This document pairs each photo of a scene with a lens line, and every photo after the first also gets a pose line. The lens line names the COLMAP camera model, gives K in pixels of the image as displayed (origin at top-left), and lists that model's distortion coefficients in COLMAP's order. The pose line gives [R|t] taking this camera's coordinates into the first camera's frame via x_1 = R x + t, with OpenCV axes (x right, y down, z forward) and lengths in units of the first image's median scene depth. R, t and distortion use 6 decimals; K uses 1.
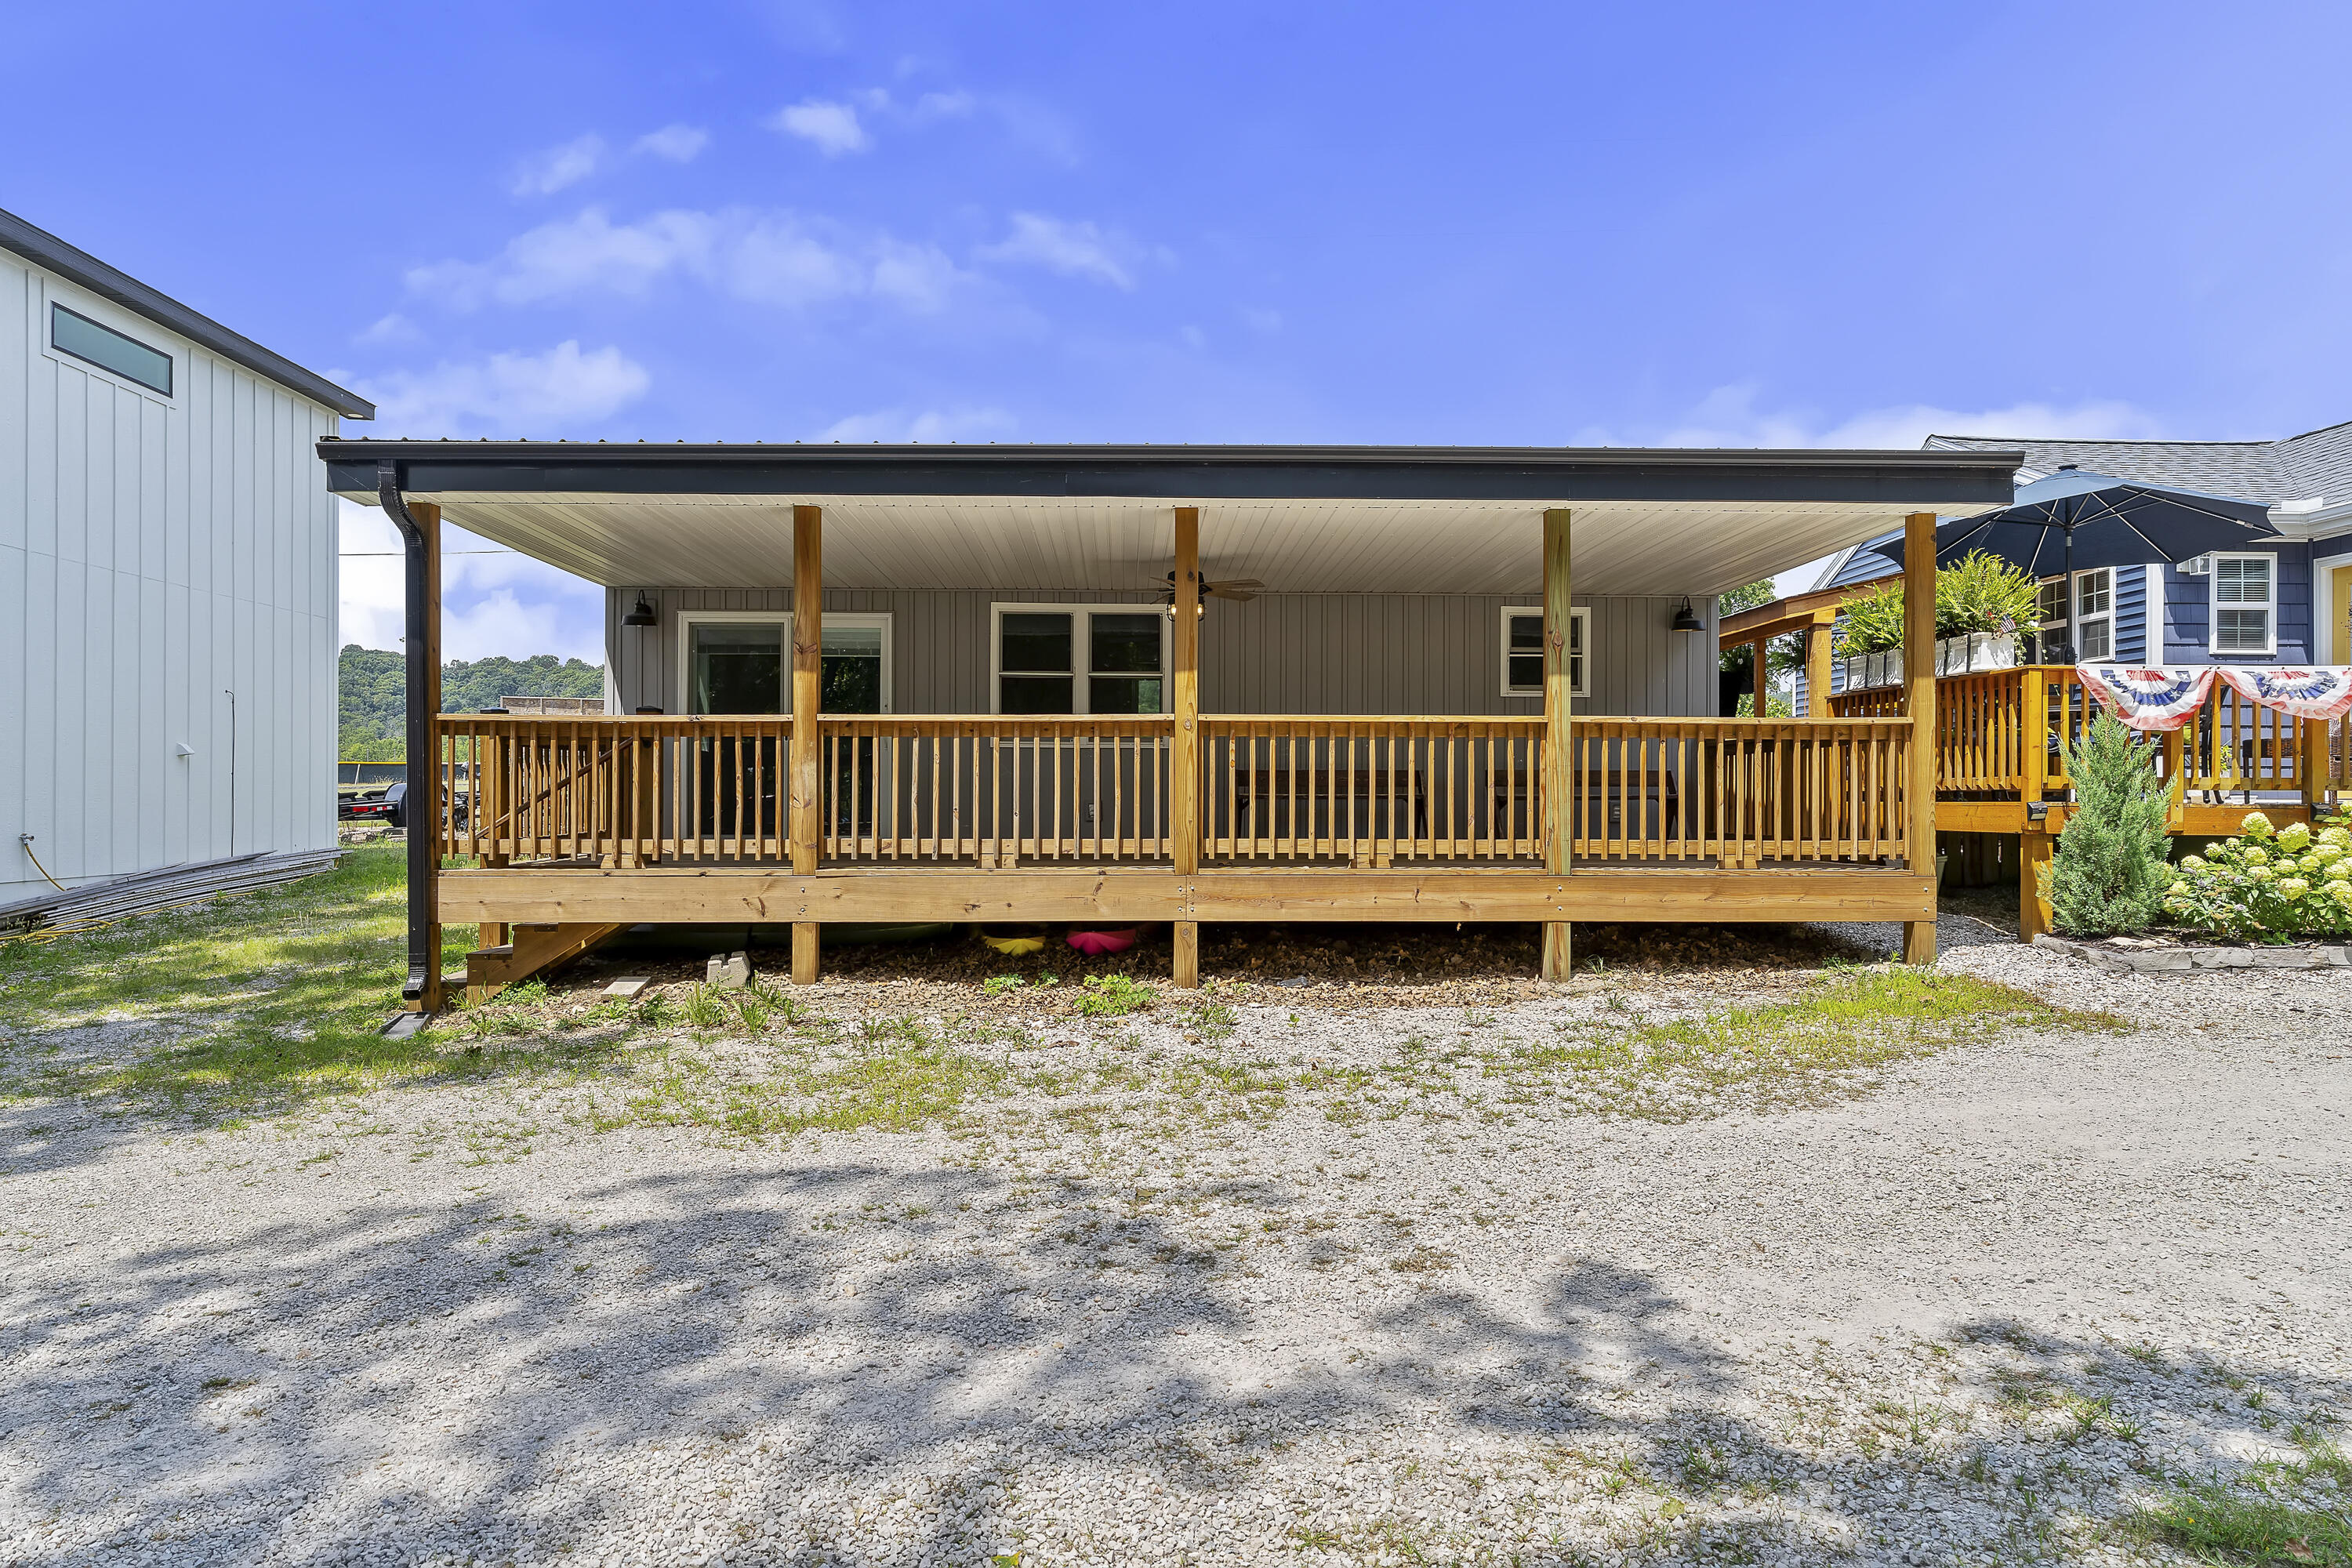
lens RADIAL K [[1528.7, 0, 1178.1], [0, 1528.7, 768.7], [0, 0, 1]] dist [0.015423, -0.000745]
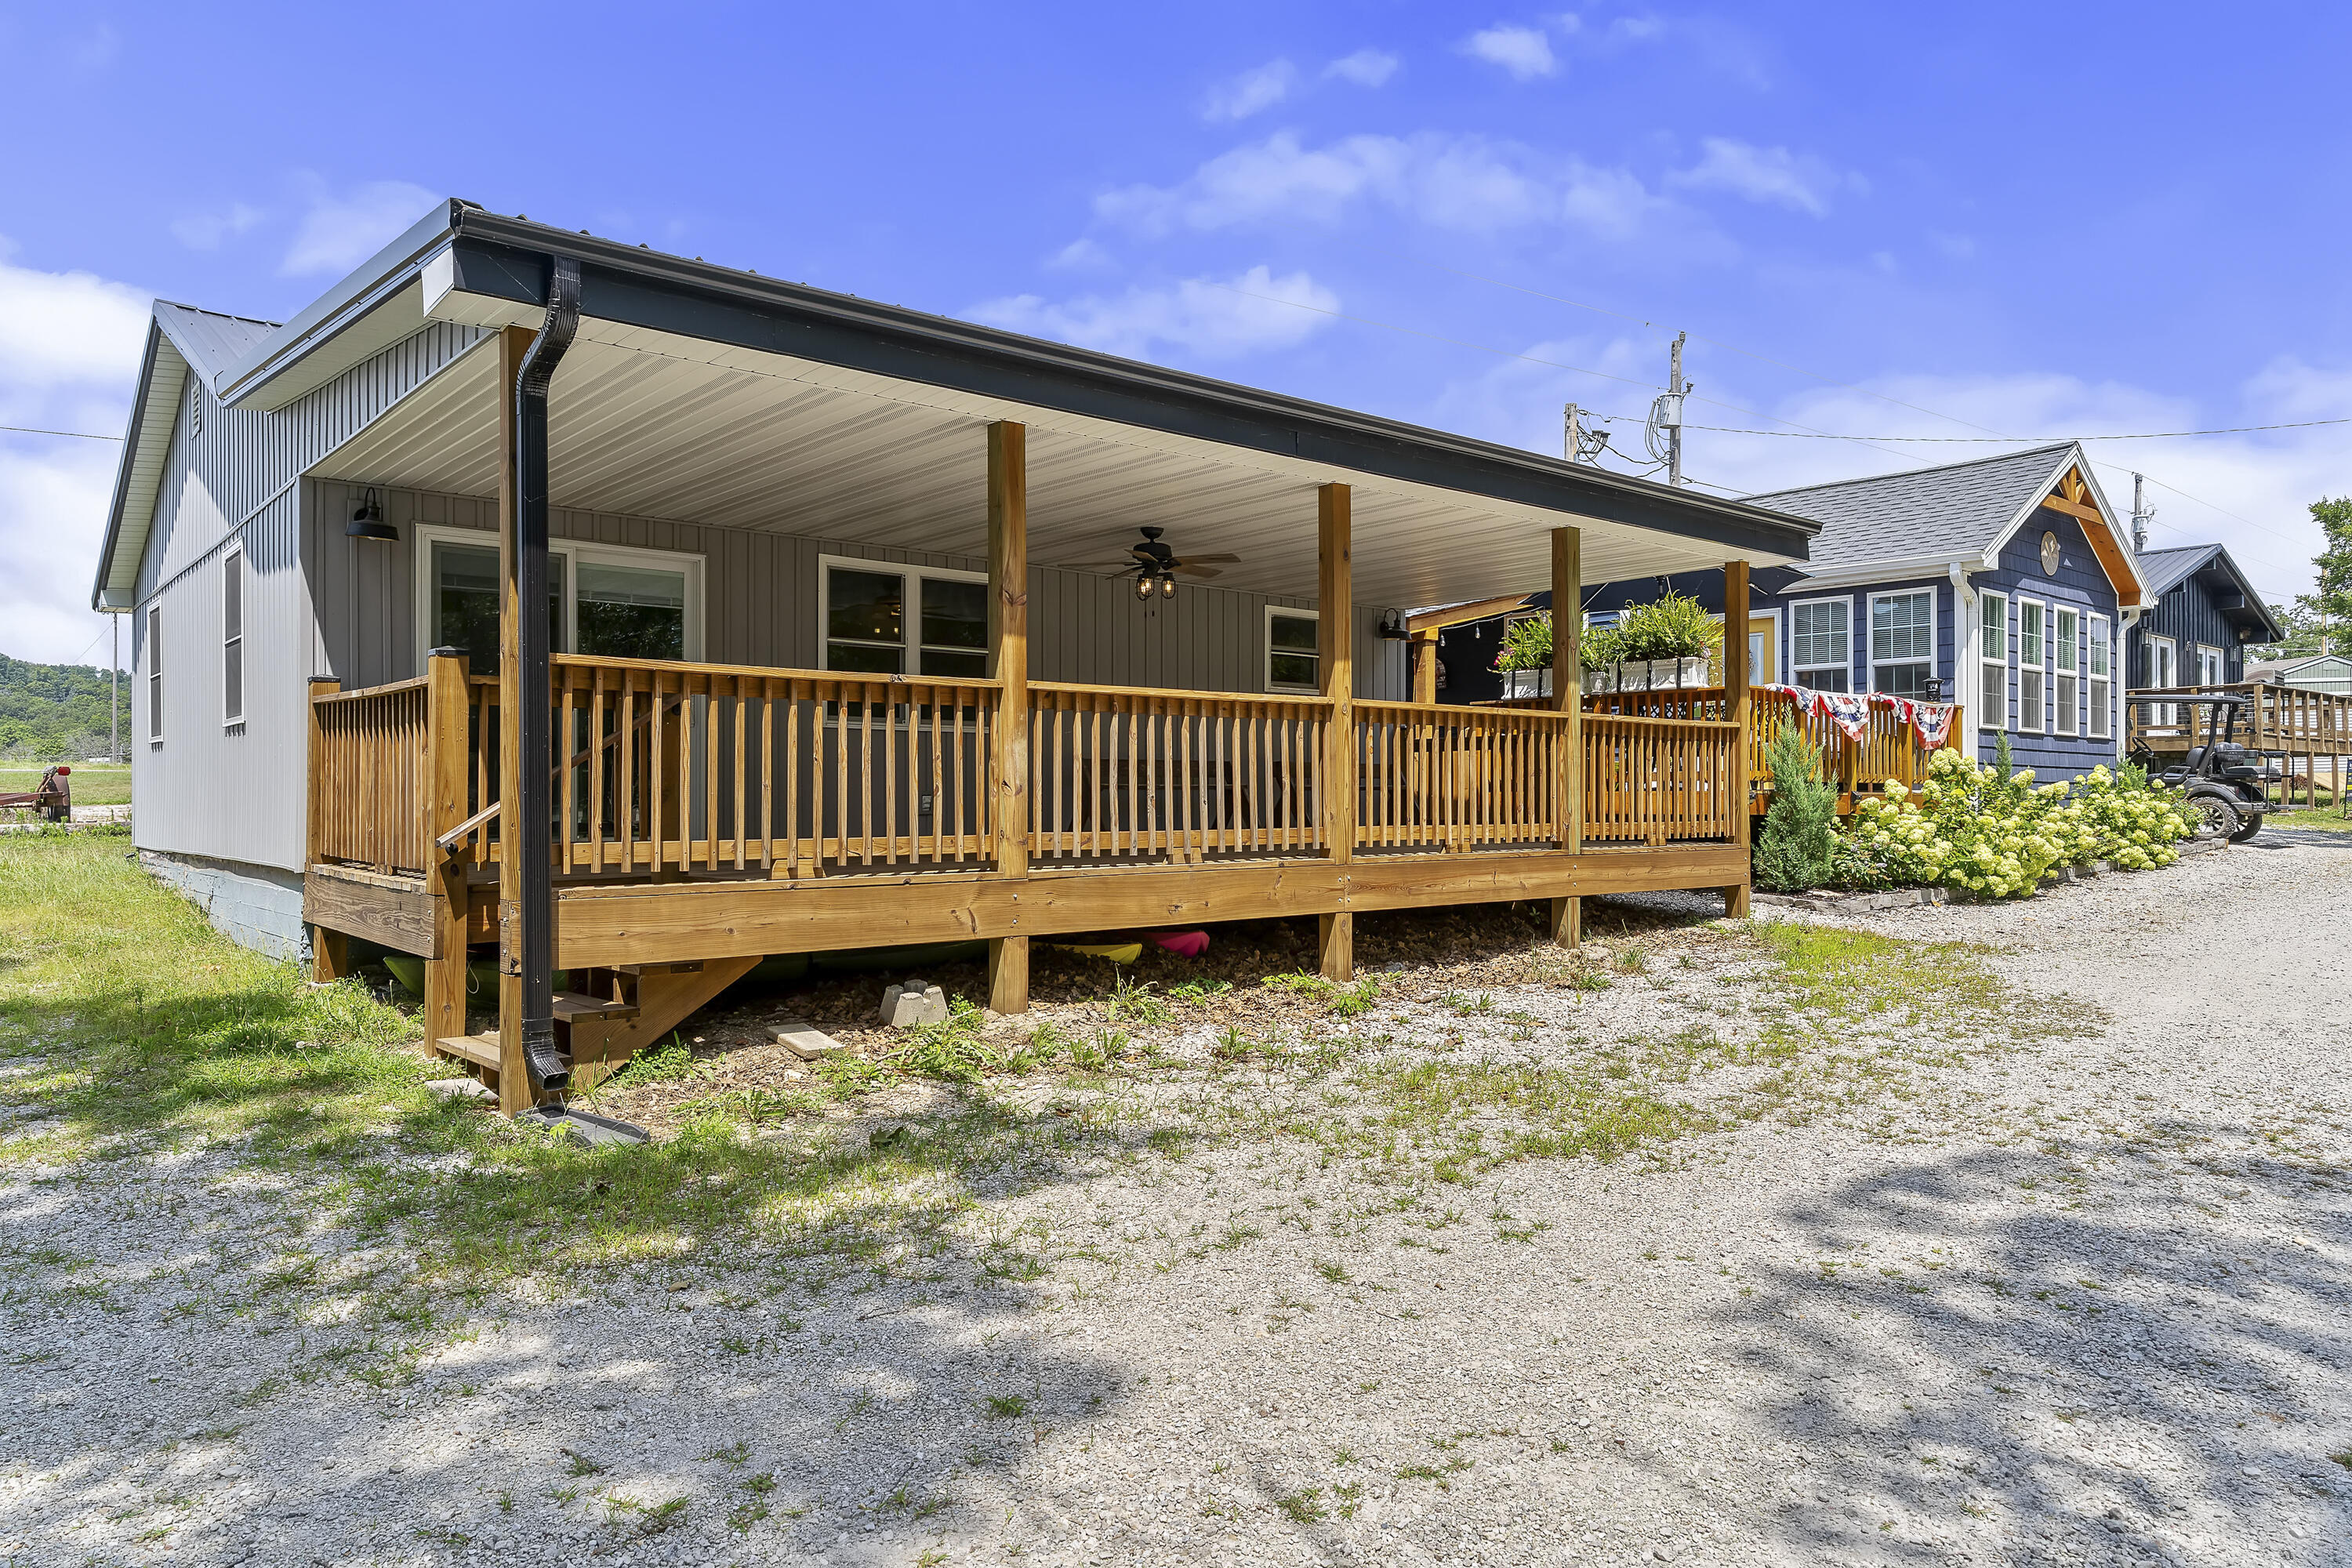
lens RADIAL K [[1528.7, 0, 1184.2], [0, 1528.7, 791.5], [0, 0, 1]] dist [0.015423, -0.000745]
pose [[0.781683, -0.000102, 0.623676, -0.641882], [-0.007373, 0.999929, 0.009405, 0.014649], [-0.623633, -0.011950, 0.781626, 0.297386]]
